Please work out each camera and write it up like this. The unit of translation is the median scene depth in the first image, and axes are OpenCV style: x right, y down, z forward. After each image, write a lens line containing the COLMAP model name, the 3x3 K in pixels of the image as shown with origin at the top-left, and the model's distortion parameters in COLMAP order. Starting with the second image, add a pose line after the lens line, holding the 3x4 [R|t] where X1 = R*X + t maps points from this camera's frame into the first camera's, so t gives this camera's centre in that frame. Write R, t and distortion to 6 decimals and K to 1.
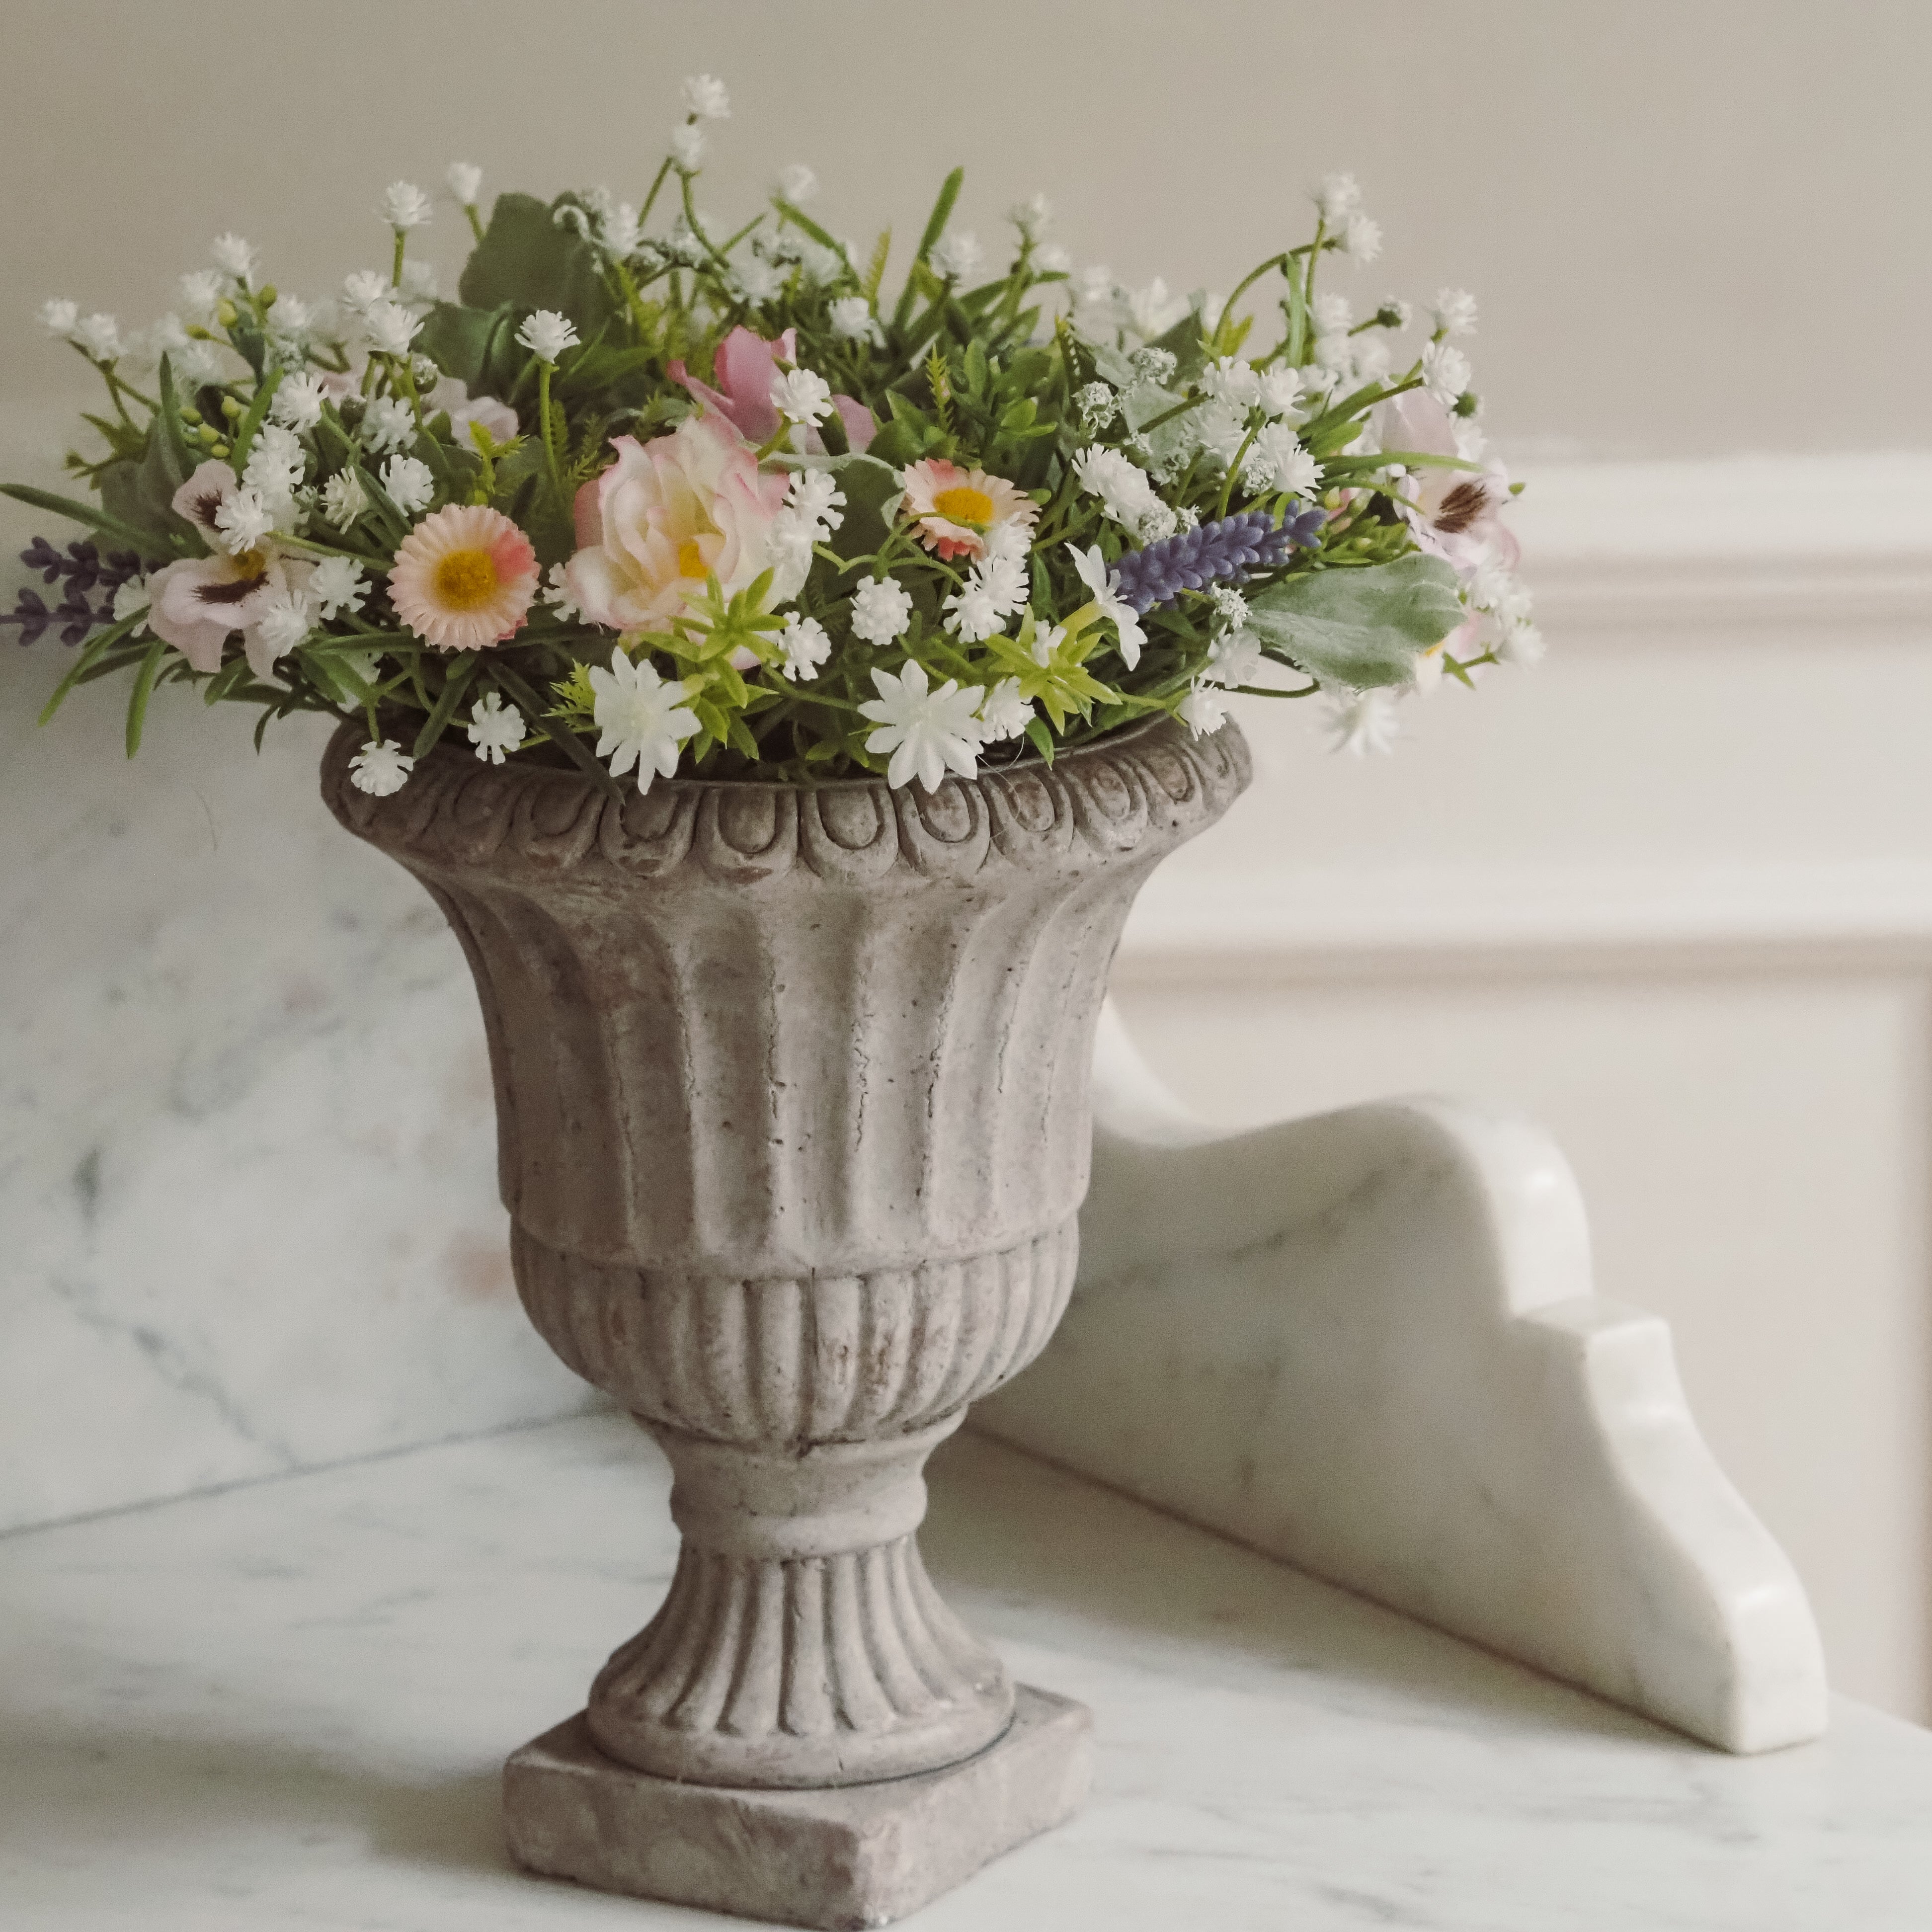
lens RADIAL K [[7587.4, 0, 940.6], [0, 7587.4, 902.0], [0, 0, 1]] dist [0.341378, 0.000000]
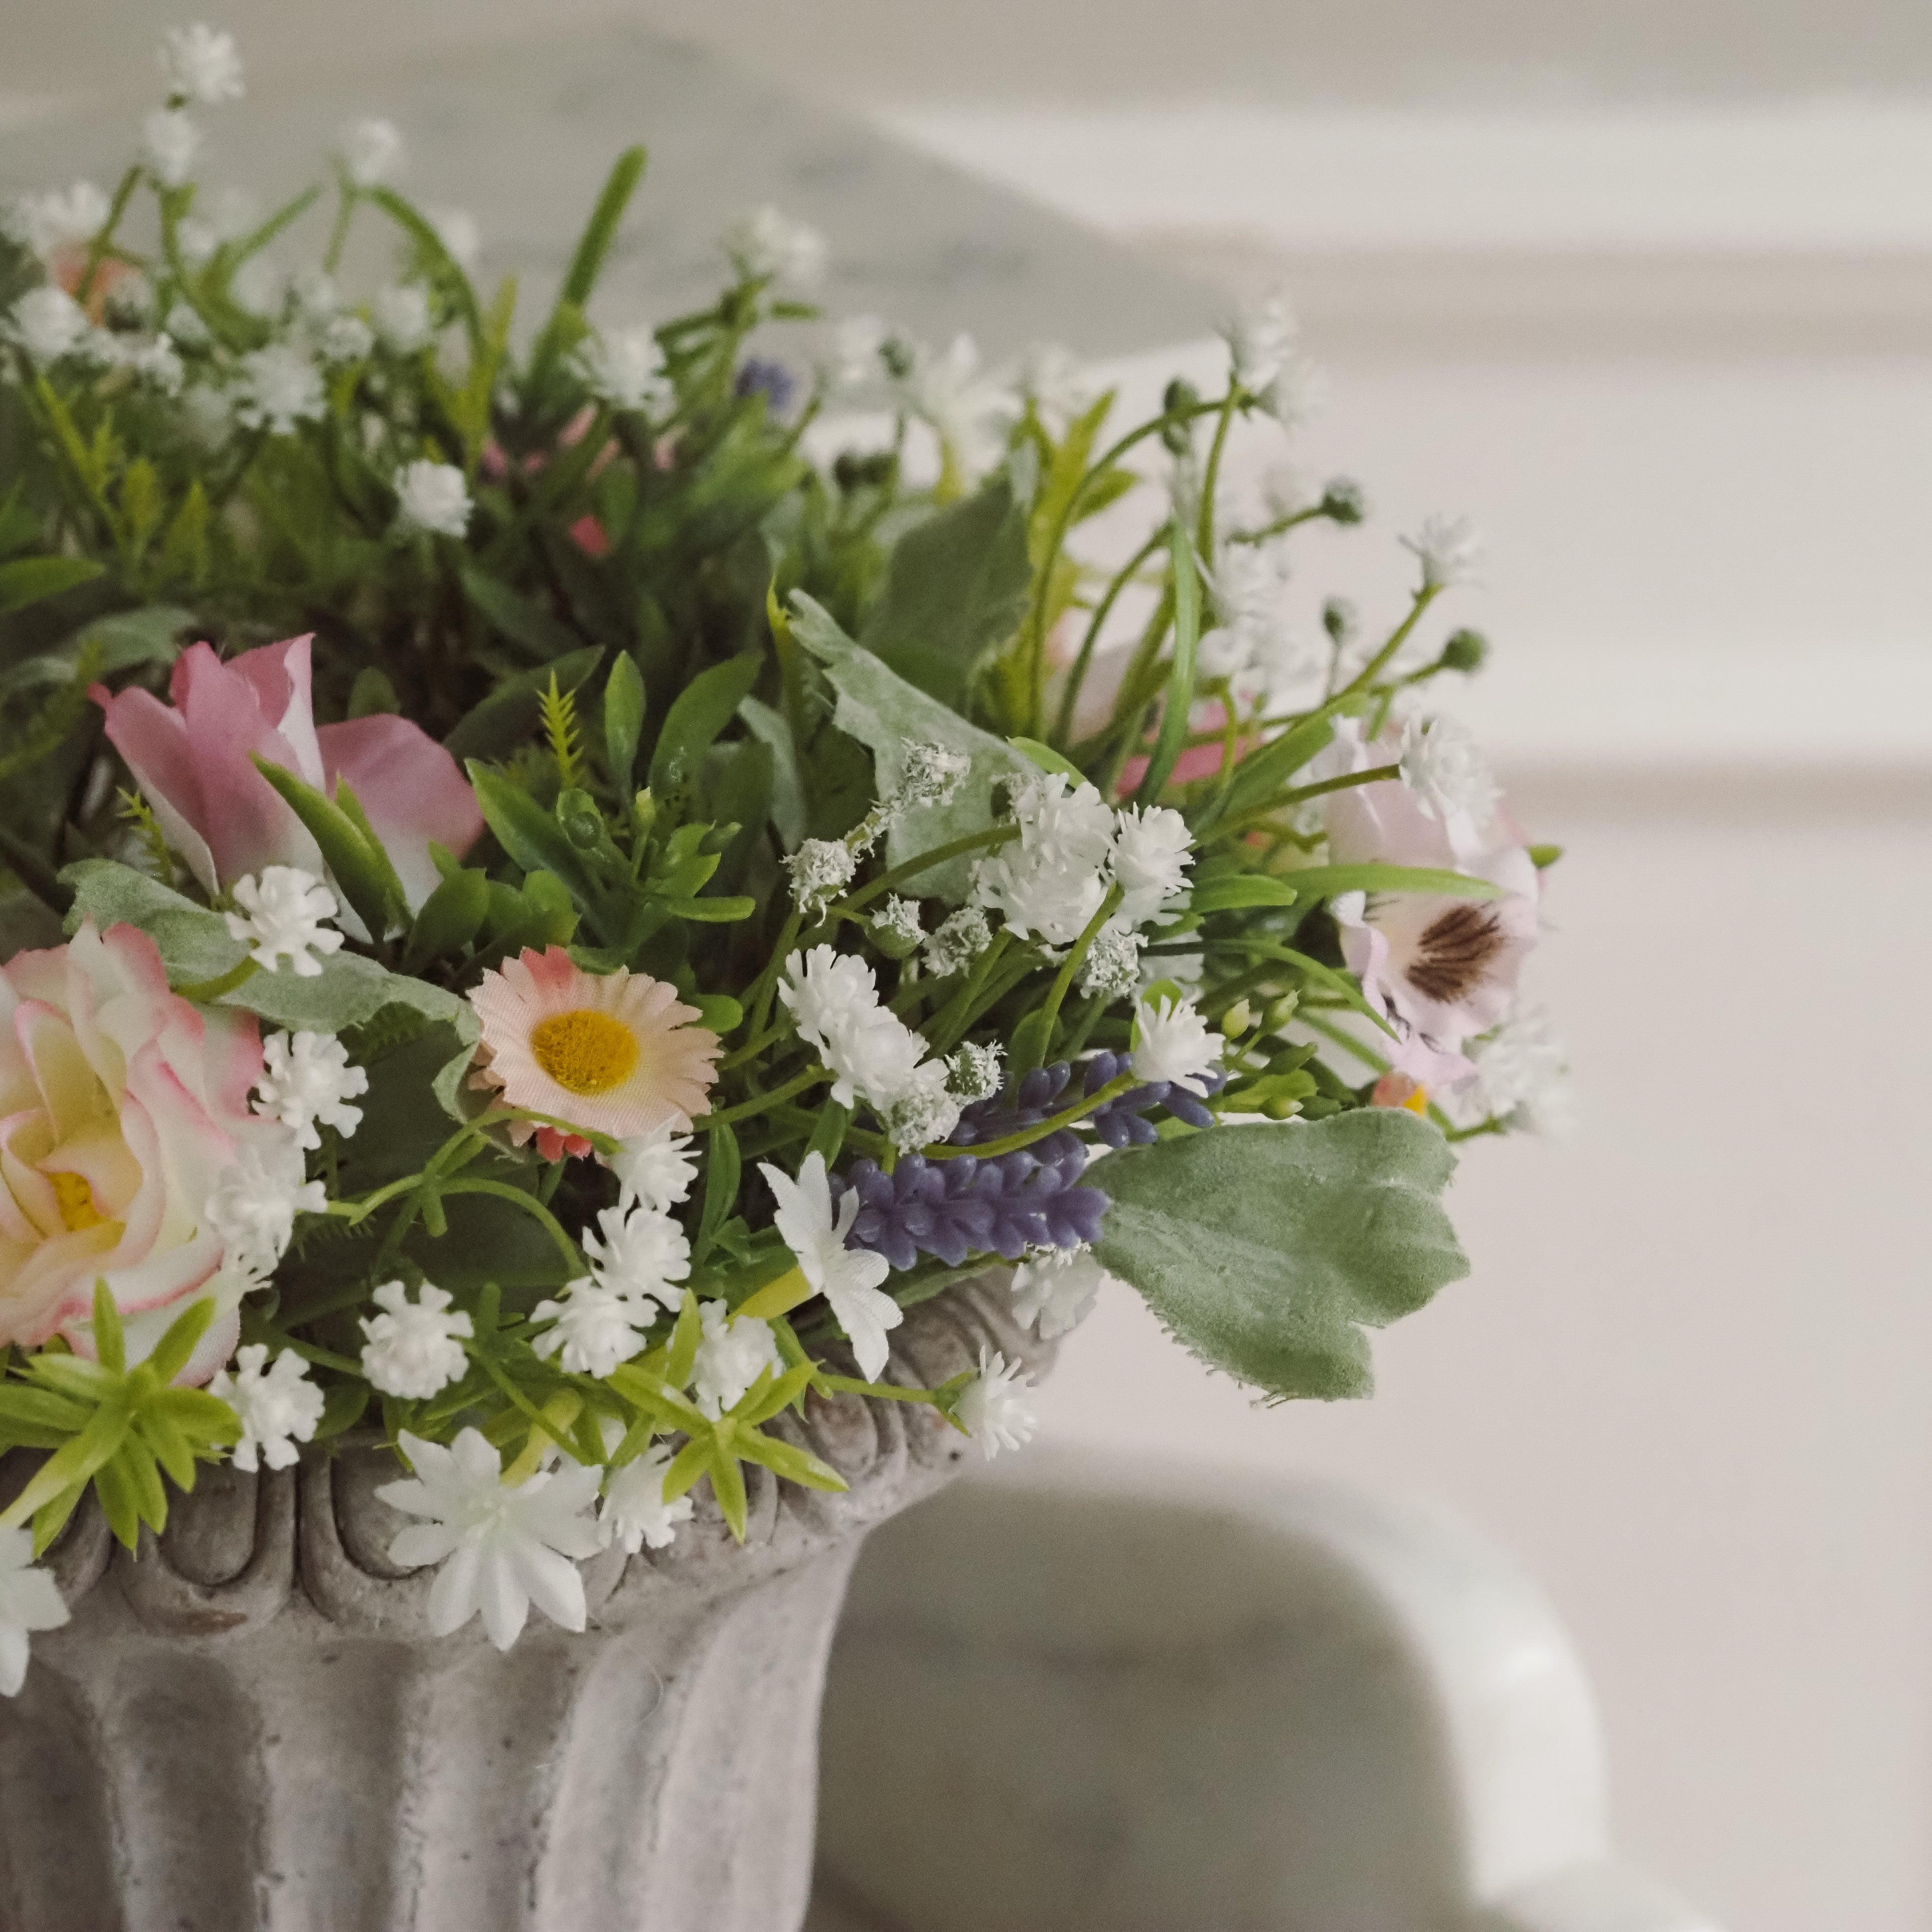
lens RADIAL K [[7587.4, 0, 997.2], [0, 7587.4, 942.4], [0, 0, 1]] dist [0.341378, 0.000000]
pose [[0.999431, 0.021130, 0.026295, 0.017833], [-0.025428, 0.984116, 0.175699, -0.153291], [-0.022165, -0.176267, 0.984093, 0.425591]]
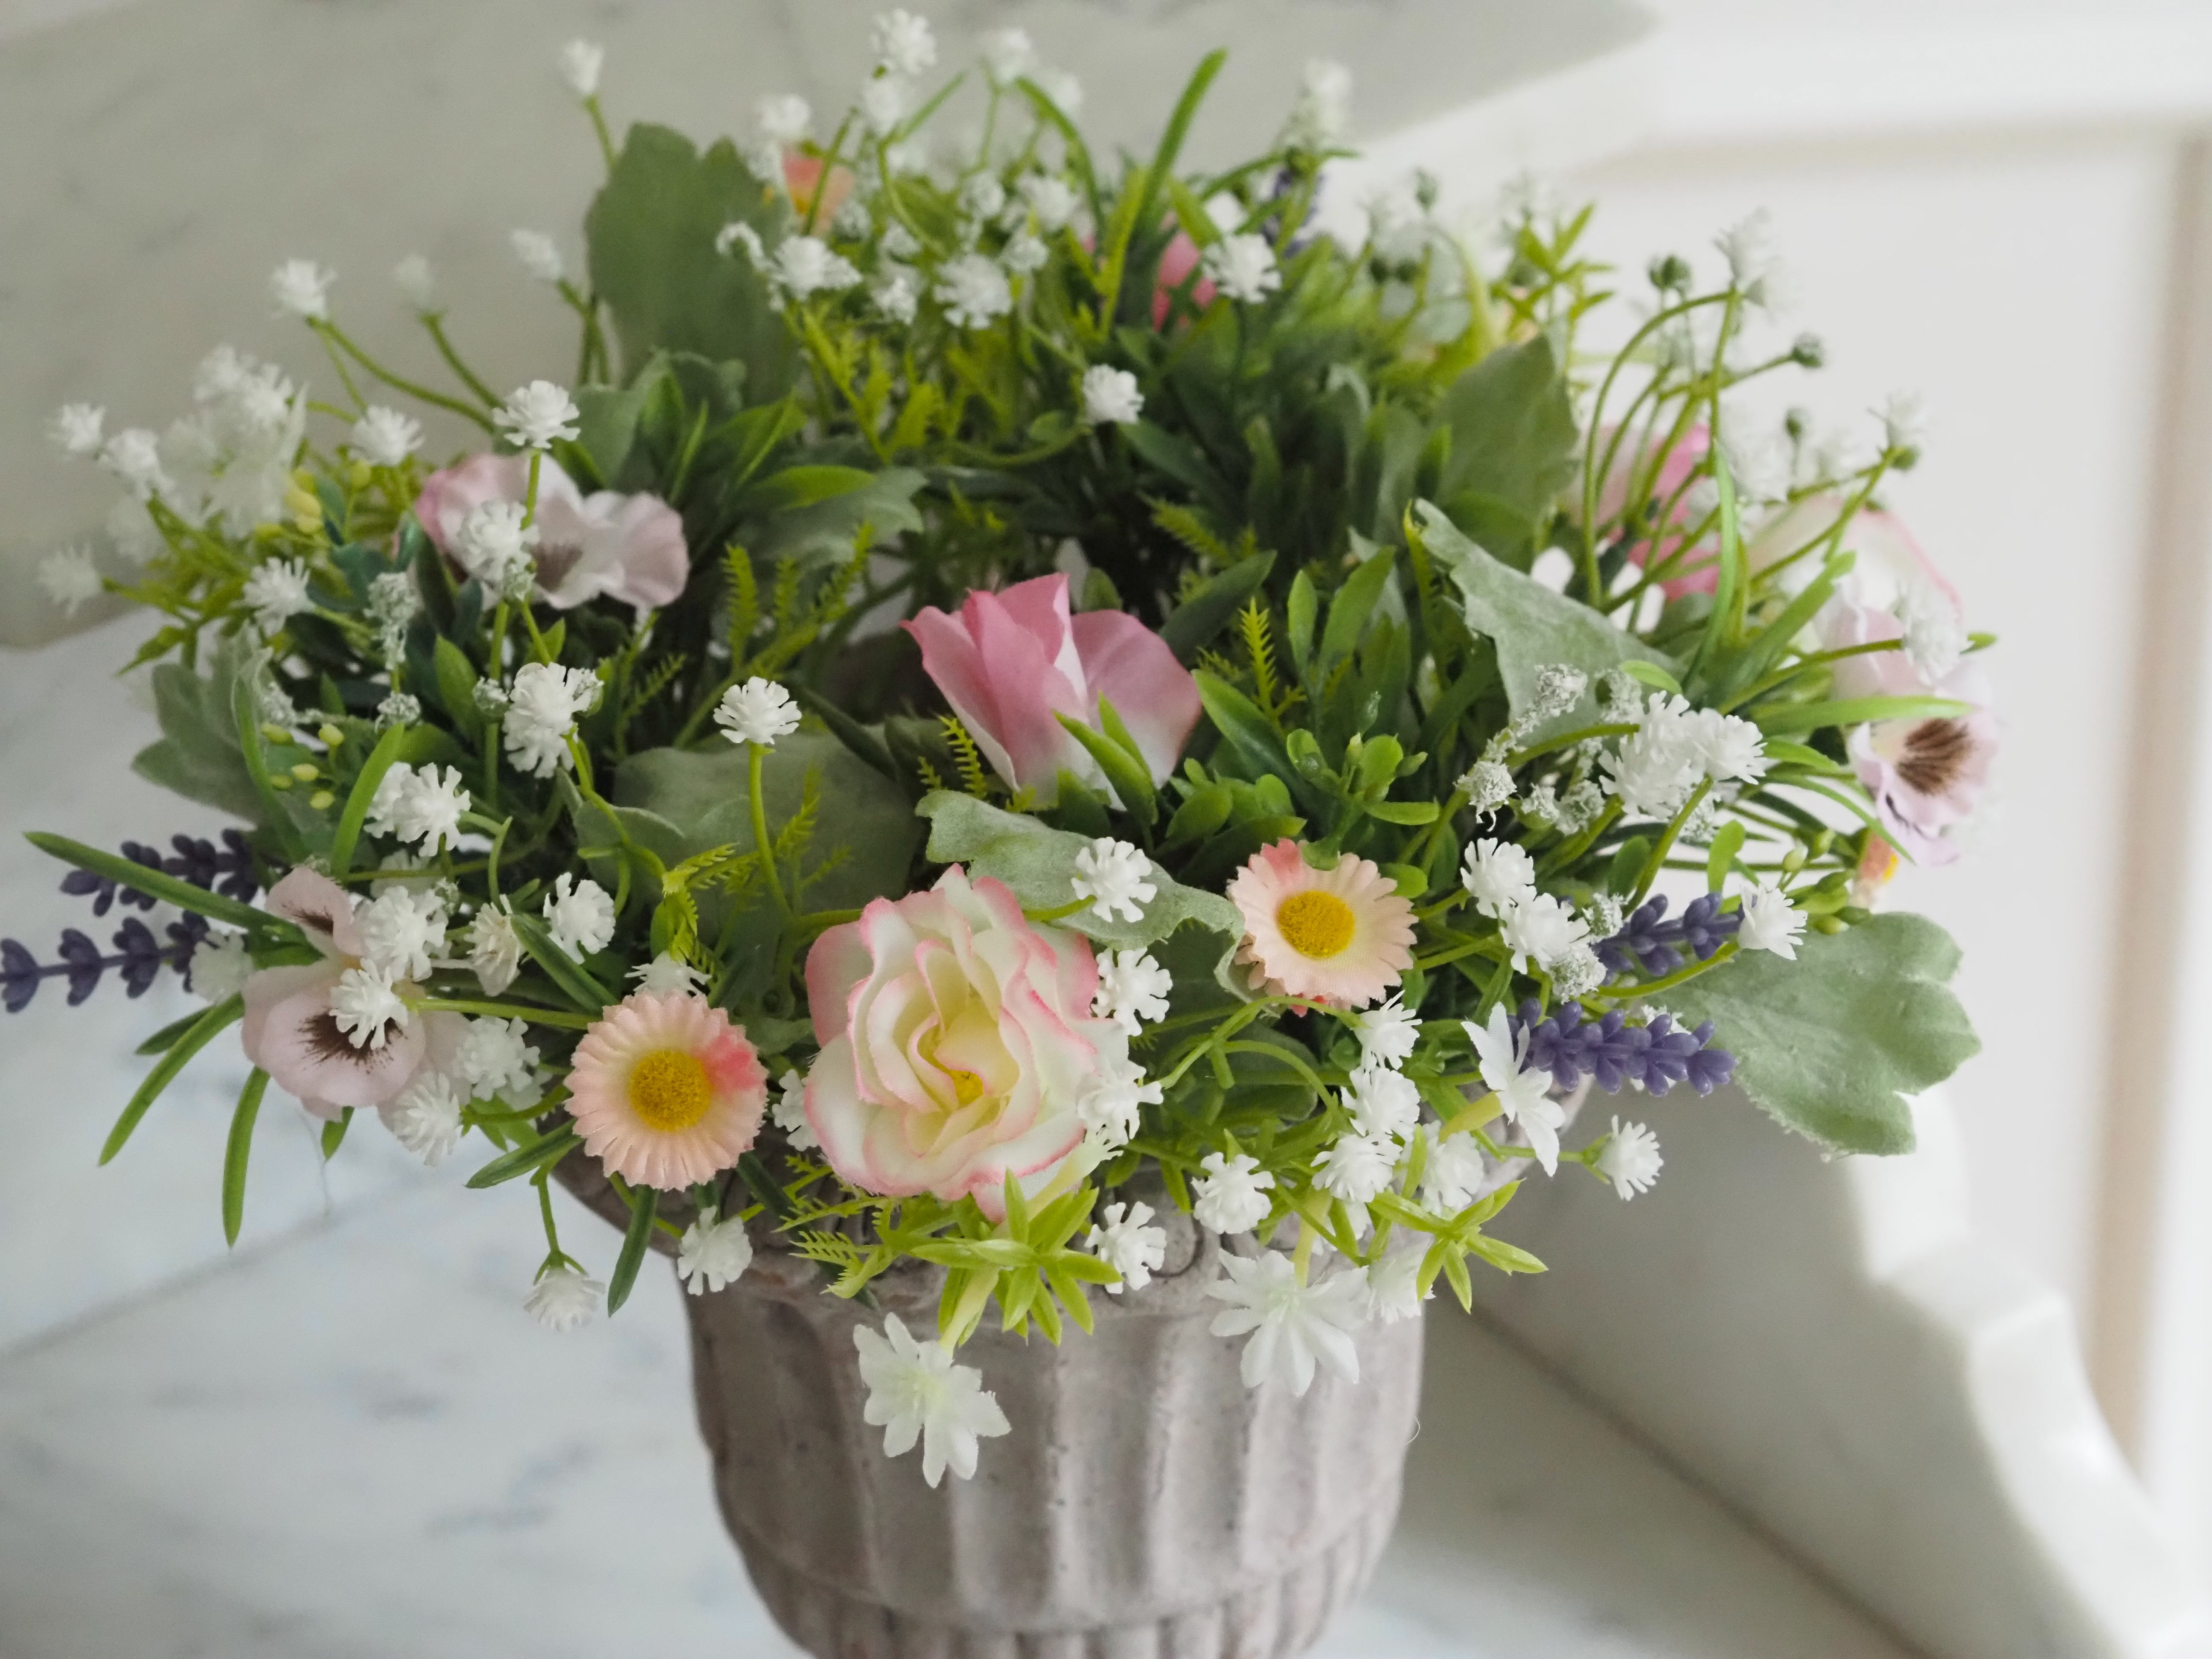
lens RADIAL K [[6533.1, 0, 1047.7], [0, 6533.1, 823.6], [0, 0, 1]] dist [0.361547, 0.000000]
pose [[0.999007, -0.032263, 0.030712, -0.041583], [0.019717, 0.938553, 0.344572, -0.274469], [-0.039942, -0.343624, 0.938257, 0.376318]]
